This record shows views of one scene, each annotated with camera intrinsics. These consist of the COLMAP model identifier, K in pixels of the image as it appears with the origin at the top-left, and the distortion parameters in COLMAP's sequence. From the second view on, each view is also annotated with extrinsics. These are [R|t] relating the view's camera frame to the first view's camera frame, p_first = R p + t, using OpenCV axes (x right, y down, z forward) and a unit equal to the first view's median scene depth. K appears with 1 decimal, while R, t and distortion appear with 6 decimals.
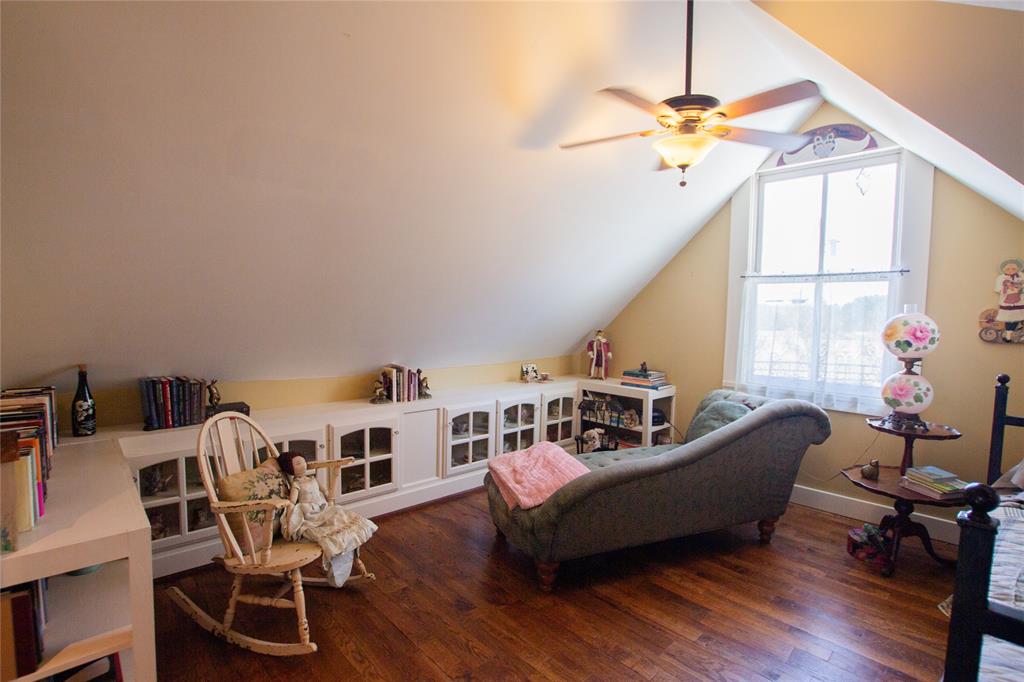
lens RADIAL K [[493.6, 0, 504.2], [0, 493.6, 340.7], [0, 0, 1]] dist [-0.034264, 0.004345]
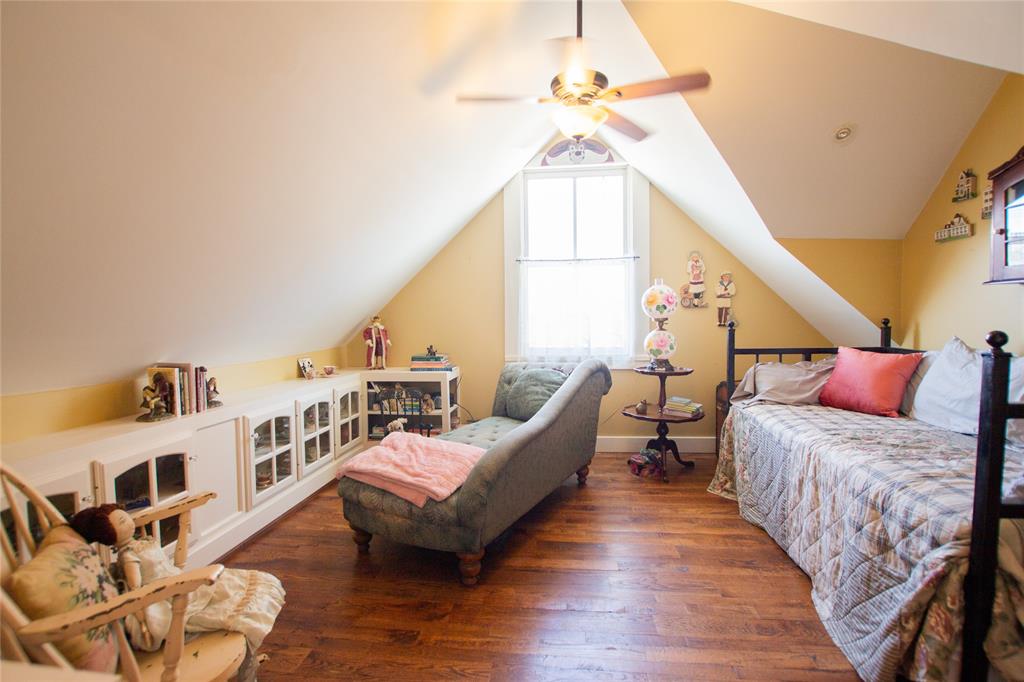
lens RADIAL K [[493.6, 0, 510.2], [0, 493.6, 340.9], [0, 0, 1]] dist [-0.034264, 0.004345]
pose [[0.757428, -0.057856, 0.650351, -0.307591], [0.067610, 0.997662, 0.010013, 0.045397], [-0.649409, 0.036386, 0.759568, 0.187664]]
